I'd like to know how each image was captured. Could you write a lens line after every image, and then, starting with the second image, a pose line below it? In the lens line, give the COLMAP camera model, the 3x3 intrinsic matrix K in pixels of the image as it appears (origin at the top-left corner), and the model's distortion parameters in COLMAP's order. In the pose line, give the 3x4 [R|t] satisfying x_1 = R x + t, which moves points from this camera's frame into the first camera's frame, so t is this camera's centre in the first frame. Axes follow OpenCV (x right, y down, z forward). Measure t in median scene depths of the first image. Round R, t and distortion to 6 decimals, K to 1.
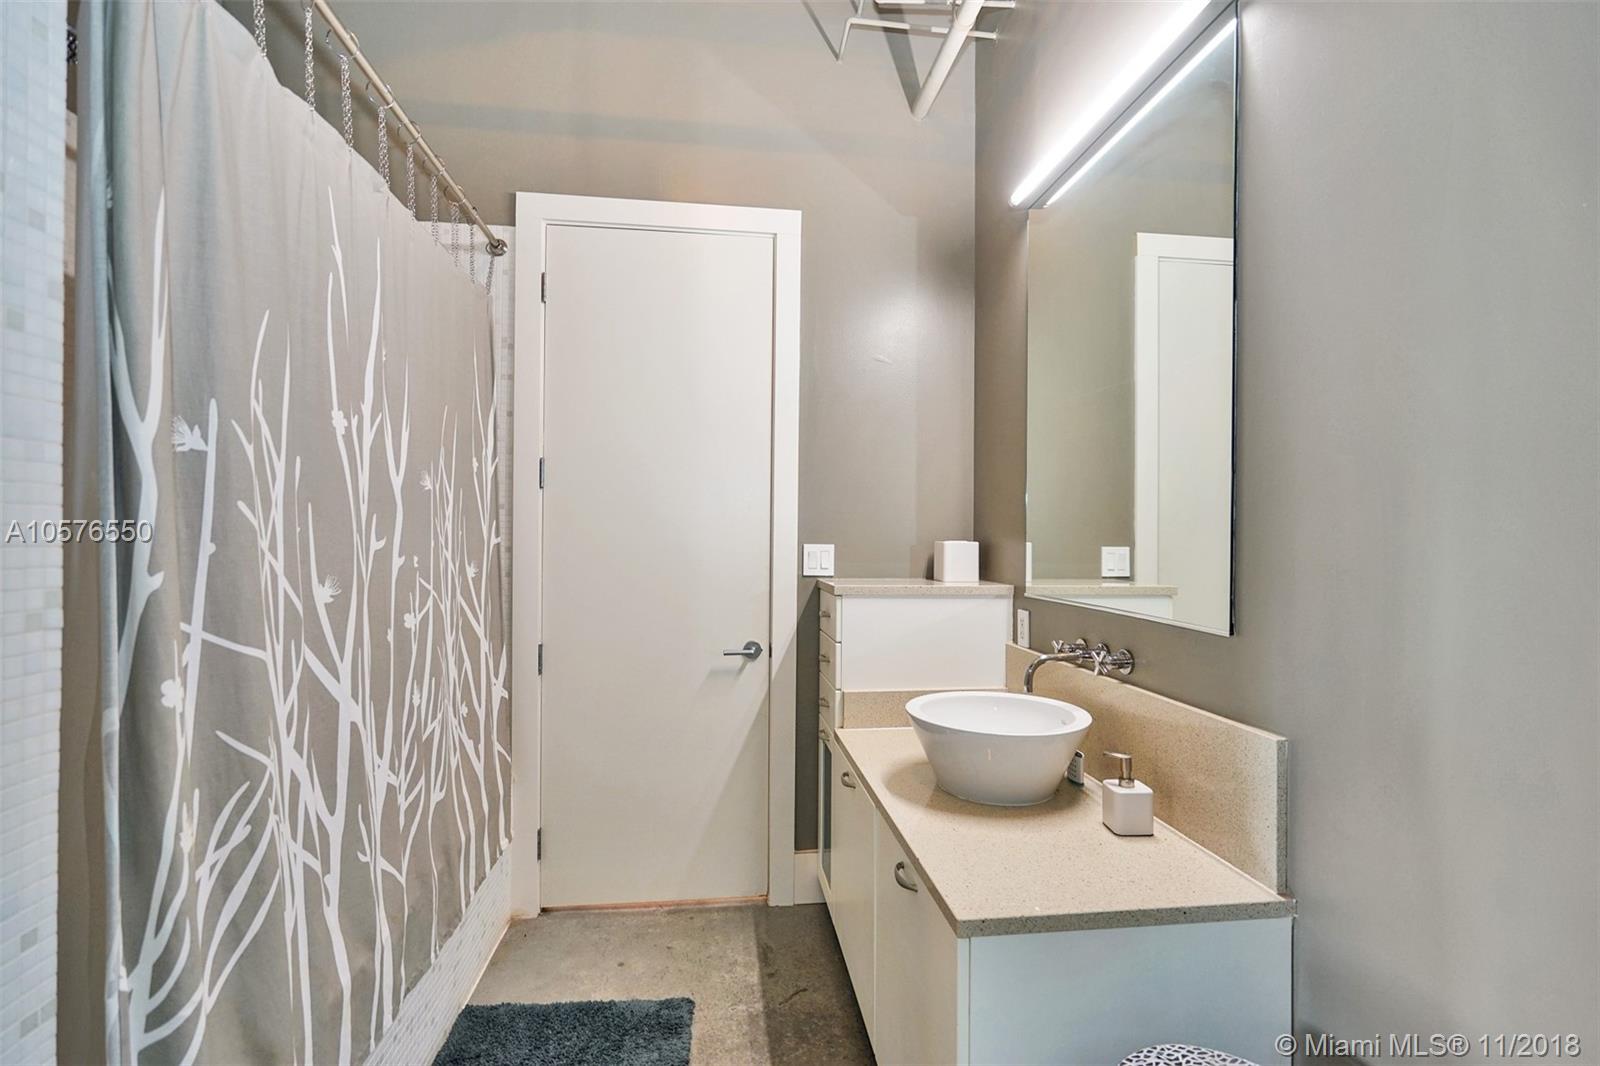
lens RADIAL K [[730.5, 0, 802.8], [0, 730.5, 535.2], [0, 0, 1]] dist [-0.002099, 0.000171]
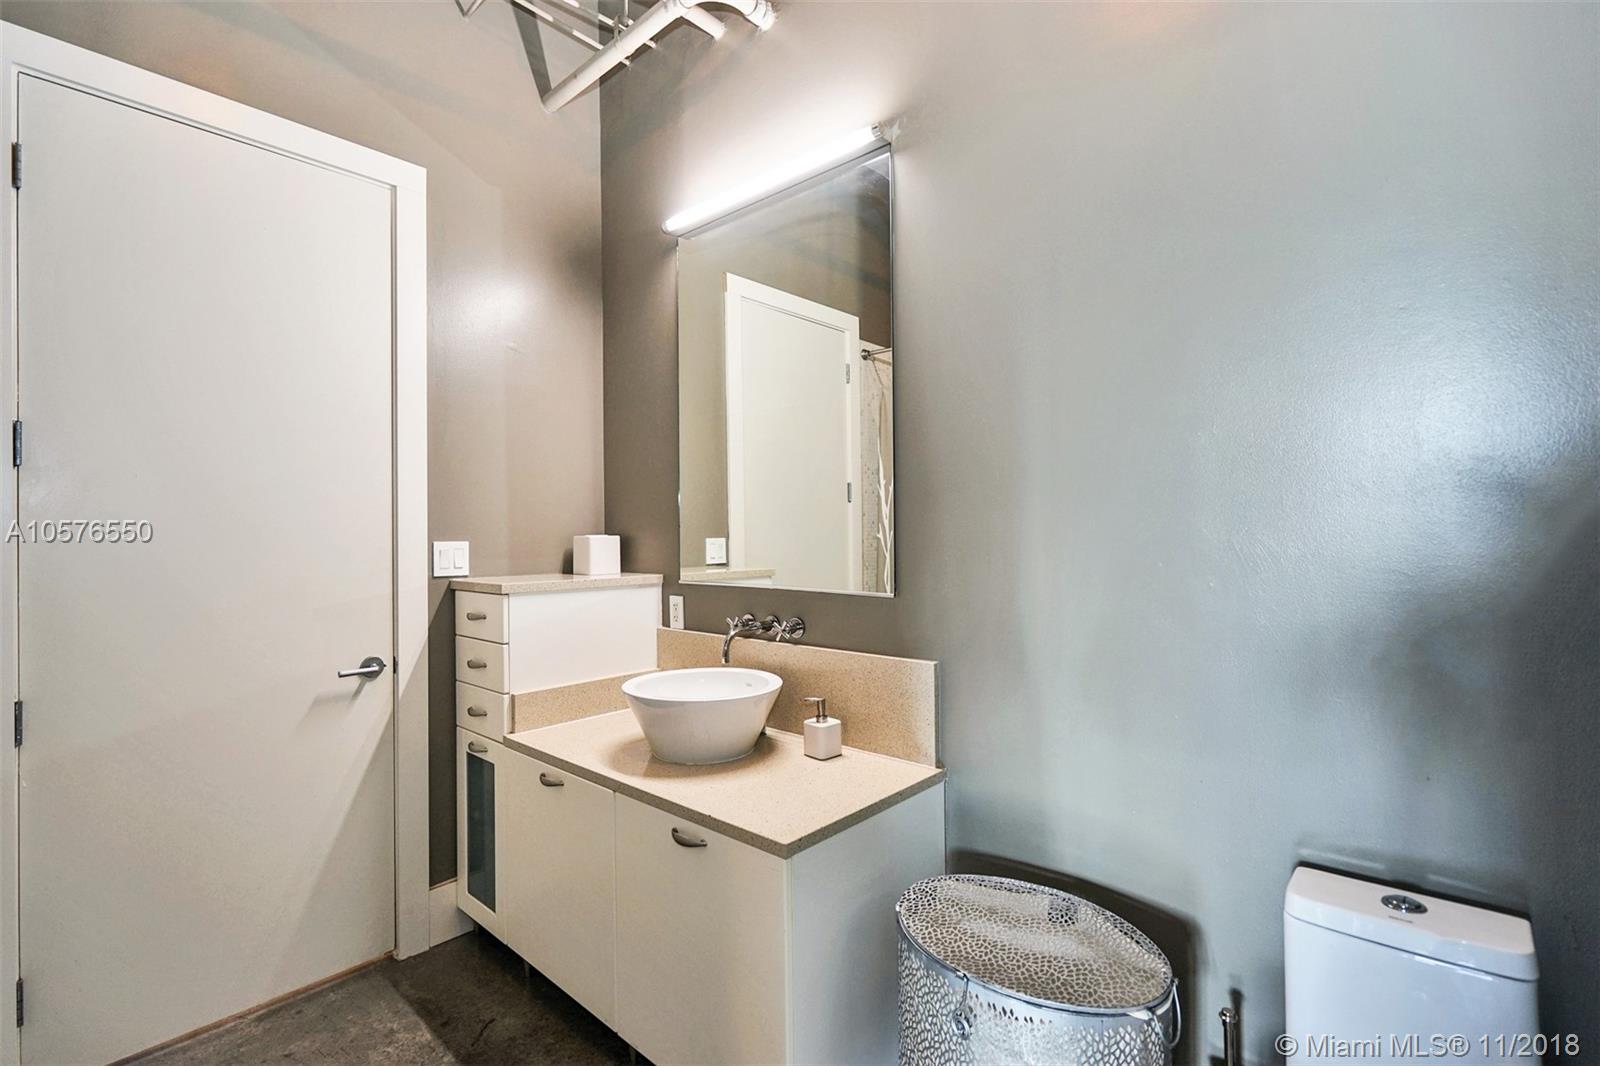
lens RADIAL K [[734.1, 0, 799.9], [0, 734.1, 527.0], [0, 0, 1]] dist [0.000688, 0.001140]
pose [[0.756810, -0.009853, 0.653561, -0.272819], [0.013405, 0.999910, -0.000448, 0.000755], [-0.653498, 0.009100, 0.756874, 0.028012]]
